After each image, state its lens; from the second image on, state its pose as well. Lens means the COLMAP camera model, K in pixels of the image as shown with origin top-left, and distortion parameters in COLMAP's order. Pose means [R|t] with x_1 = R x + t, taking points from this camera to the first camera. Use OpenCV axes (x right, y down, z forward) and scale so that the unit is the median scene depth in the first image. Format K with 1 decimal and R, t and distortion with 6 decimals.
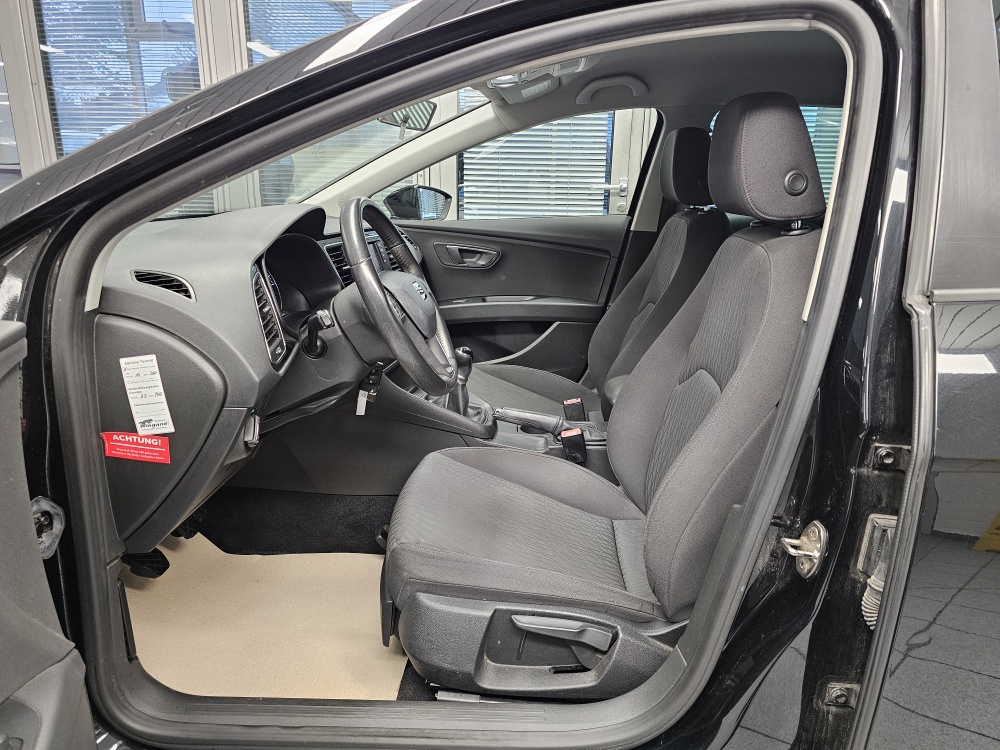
lens RADIAL K [[672.4, 0, 499.1], [0, 672.4, 371.1], [0, 0, 1]] dist [0.035889, -0.039369]
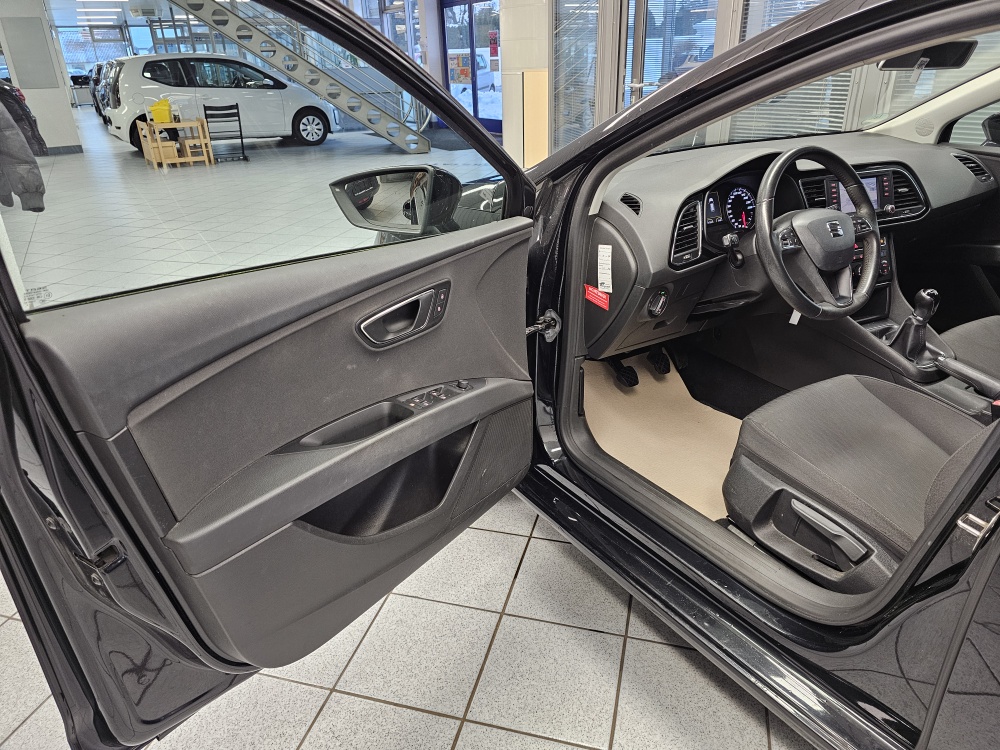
lens RADIAL K [[672.4, 0, 498.7], [0, 672.4, 378.9], [0, 0, 1]] dist [0.035889, -0.039369]
pose [[0.554267, 0.321085, -0.767914, 0.623124], [-0.188640, 0.947050, 0.259830, -0.077765], [0.810681, 0.000844, 0.585488, -0.194283]]
